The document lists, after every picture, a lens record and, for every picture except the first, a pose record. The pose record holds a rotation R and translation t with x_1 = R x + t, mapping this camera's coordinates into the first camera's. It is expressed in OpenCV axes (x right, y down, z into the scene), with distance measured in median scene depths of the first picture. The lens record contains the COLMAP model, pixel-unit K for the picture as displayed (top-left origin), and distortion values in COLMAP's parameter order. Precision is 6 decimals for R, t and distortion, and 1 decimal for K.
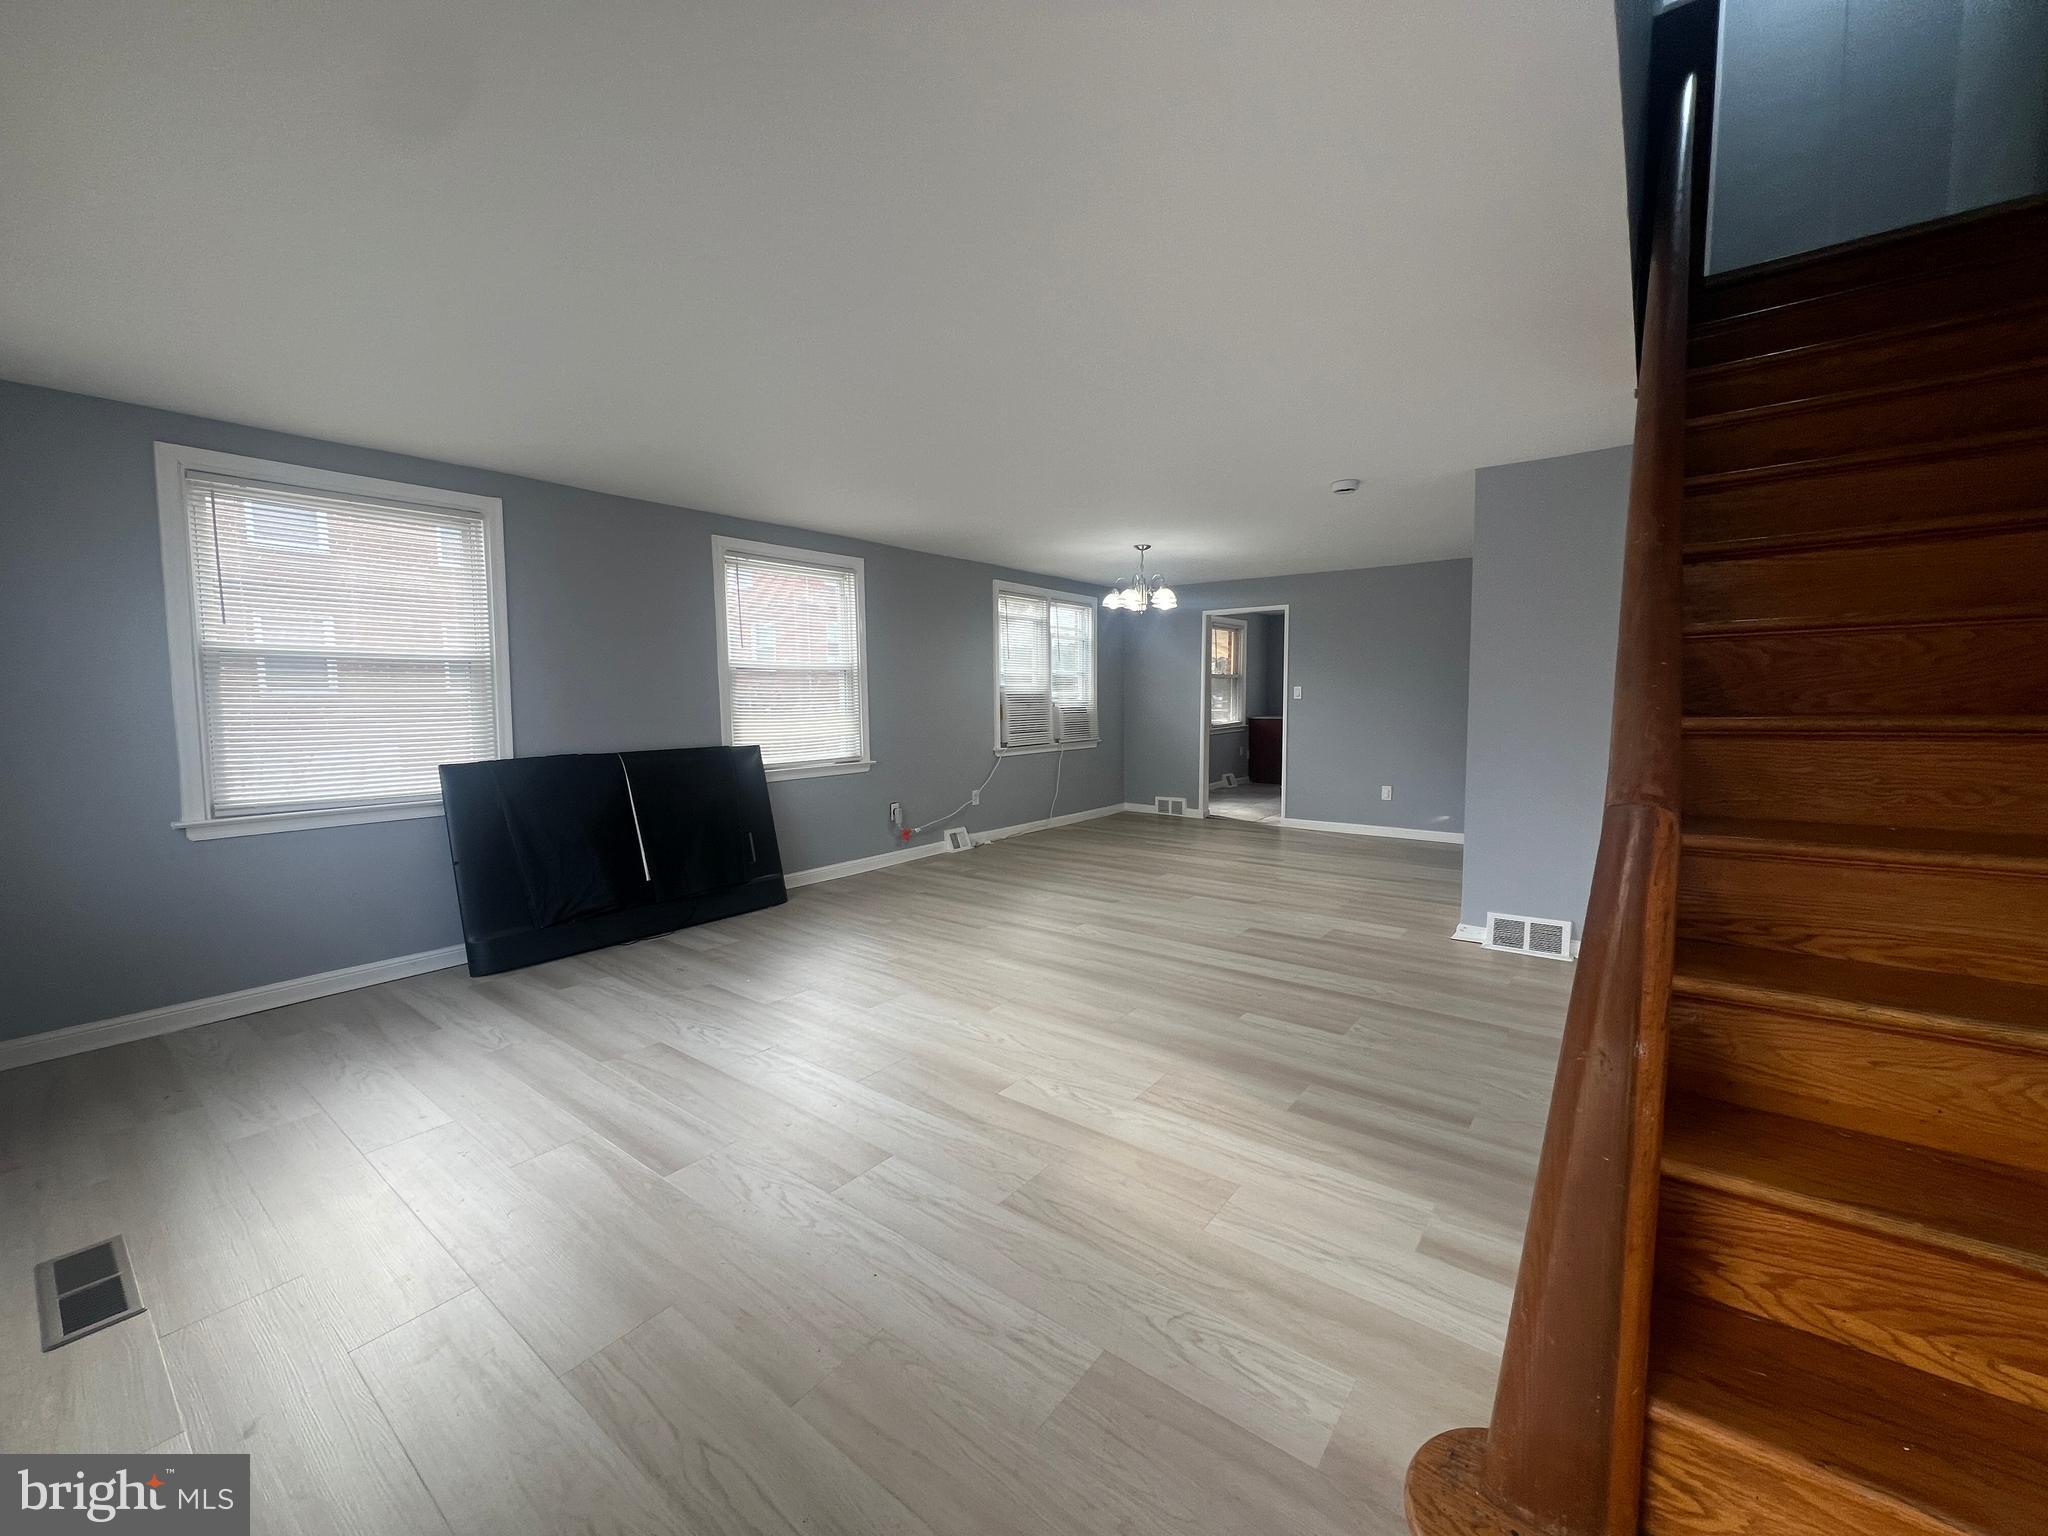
lens RADIAL K [[816.6, 0, 1020.0], [0, 816.6, 762.9], [0, 0, 1]] dist [-0.001661, 0.000017]
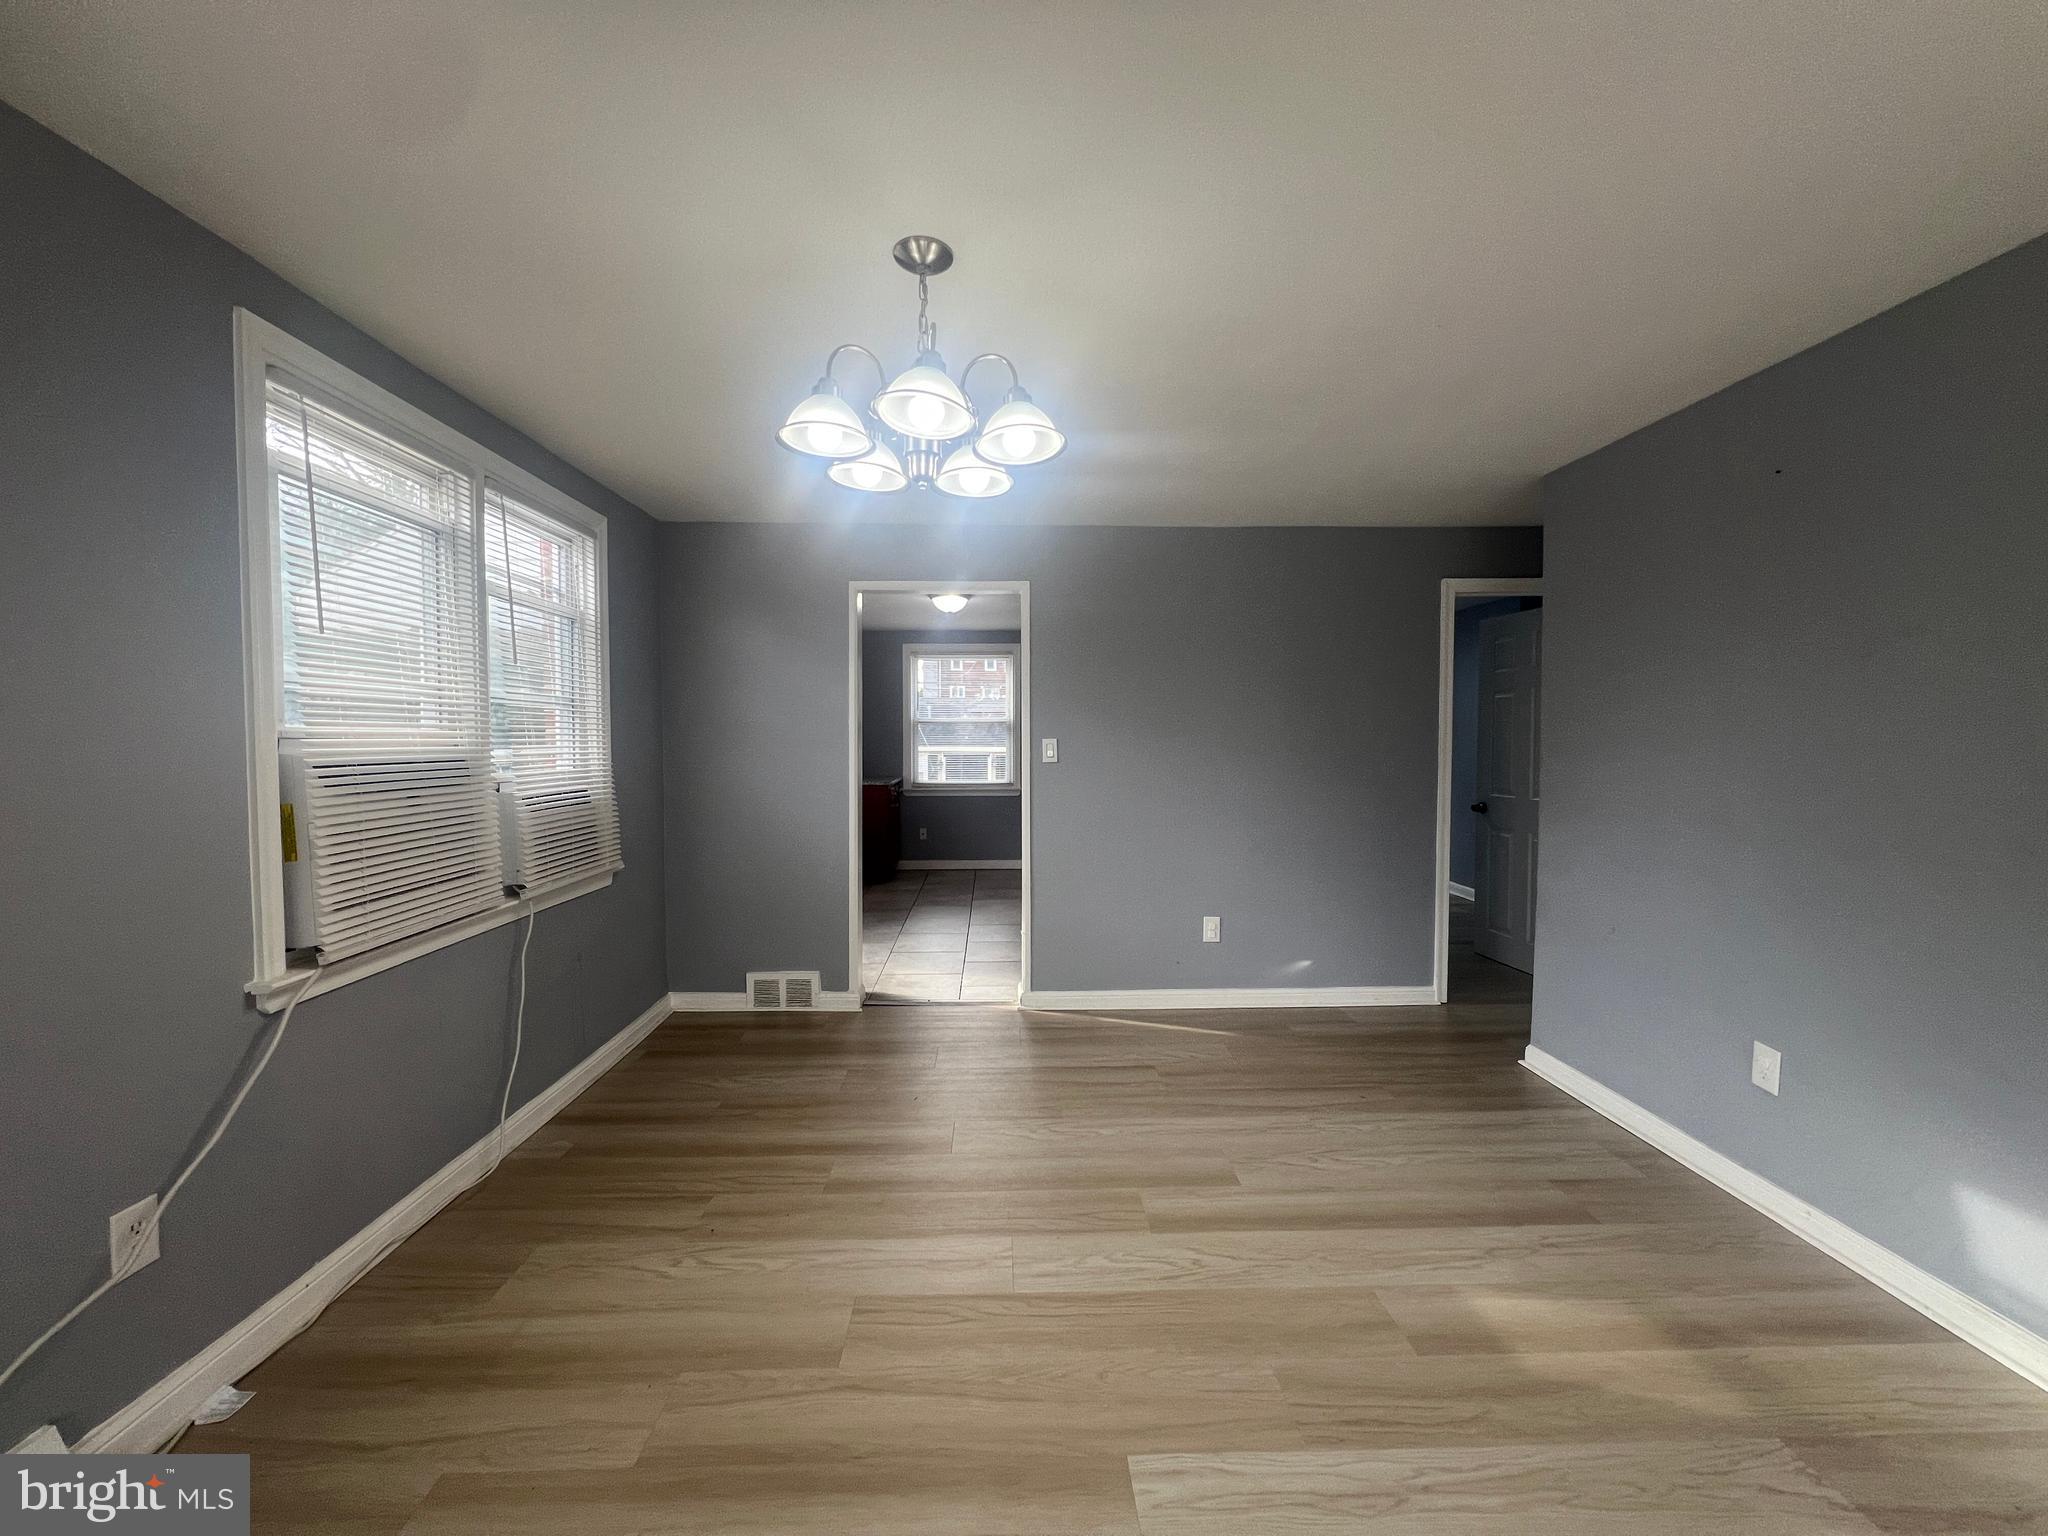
lens RADIAL K [[816.6, 0, 1020.0], [0, 816.6, 762.9], [0, 0, 1]] dist [-0.001661, 0.000017]
pose [[0.773159, -0.014413, 0.634049, -0.007493], [0.049966, 0.998019, -0.038242, -0.067674], [-0.632241, 0.061248, 0.772347, 0.697348]]
